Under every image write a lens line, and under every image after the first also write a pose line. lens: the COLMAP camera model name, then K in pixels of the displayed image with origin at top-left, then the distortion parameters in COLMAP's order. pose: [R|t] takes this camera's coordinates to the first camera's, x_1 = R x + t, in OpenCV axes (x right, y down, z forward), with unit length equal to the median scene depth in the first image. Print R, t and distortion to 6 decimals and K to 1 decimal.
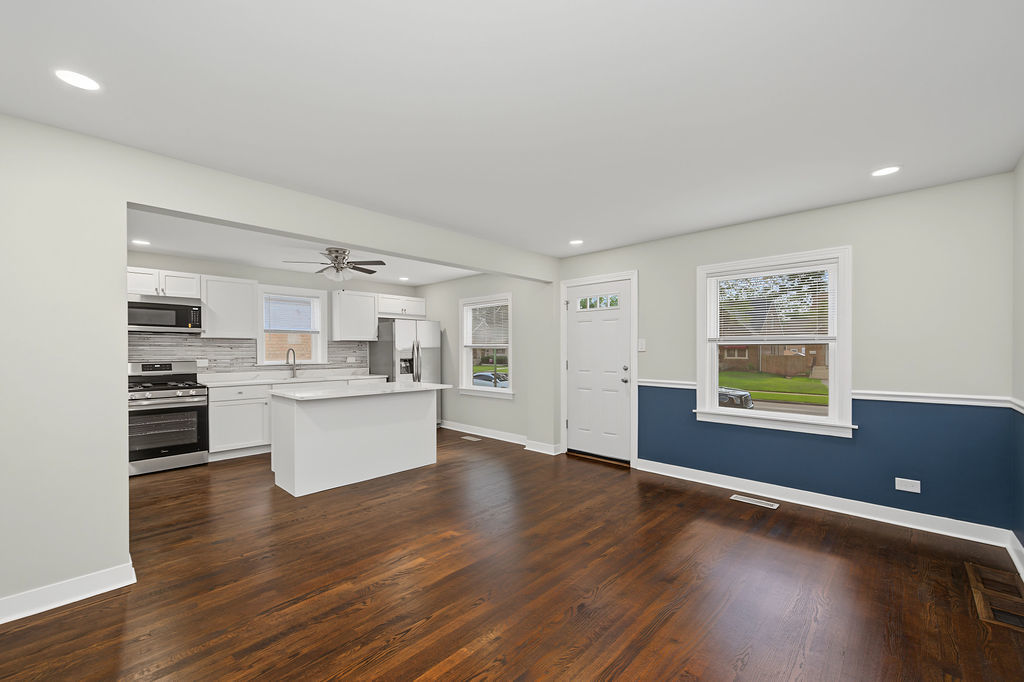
lens RADIAL K [[413.6, 0, 512.1], [0, 413.6, 352.0], [0, 0, 1]] dist [0.000113, -0.000143]
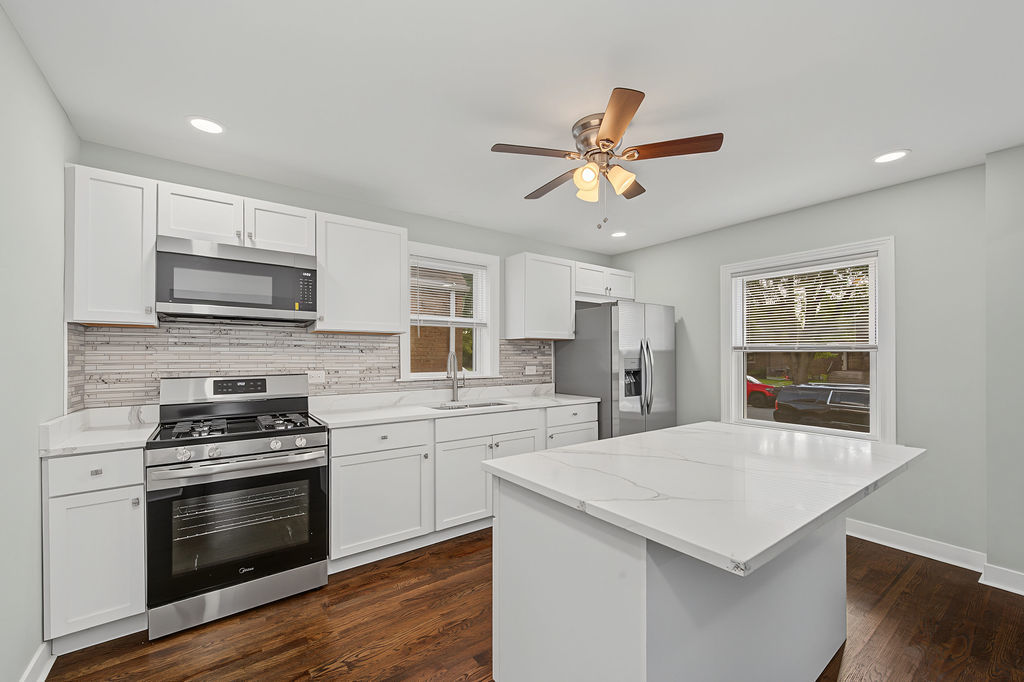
lens RADIAL K [[413.6, 0, 512.1], [0, 413.6, 352.0], [0, 0, 1]] dist [0.000113, -0.000143]
pose [[0.983963, 0.000542, -0.178374, -0.407099], [-0.002883, 0.999913, -0.012864, -0.000973], [0.178351, 0.013171, 0.983879, 0.520492]]
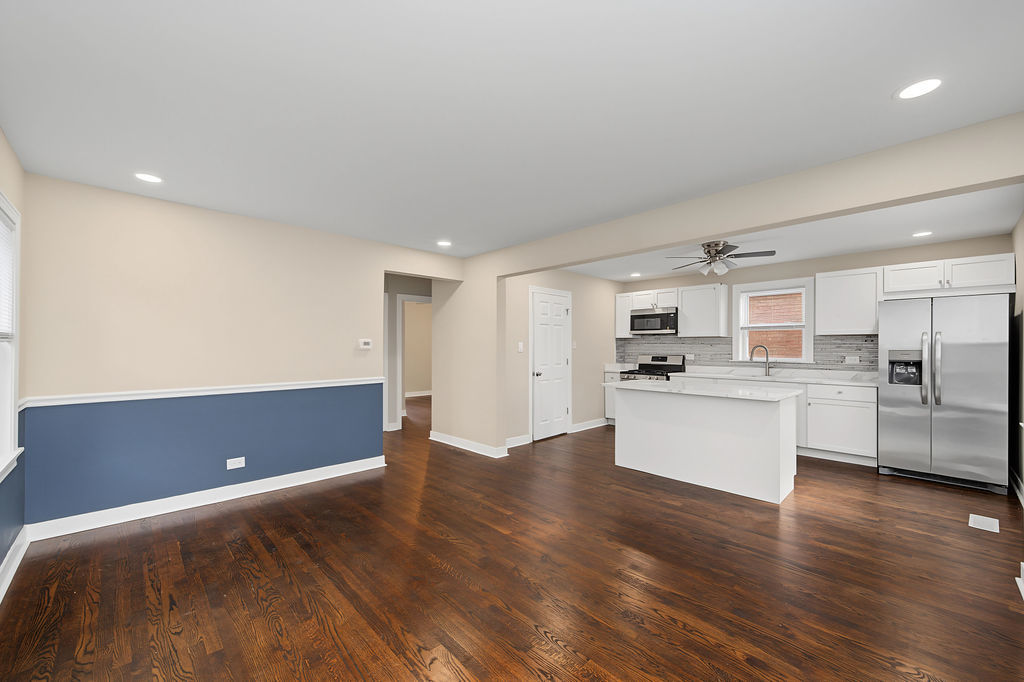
lens RADIAL K [[402.4, 0, 511.0], [0, 402.4, 346.8], [0, 0, 1]] dist [0.000639, 0.000142]
pose [[-0.050702, 0.001120, -0.998713, 0.510874], [-0.006949, 0.999975, 0.001474, -0.002803], [0.998690, 0.007015, -0.050693, 0.541932]]
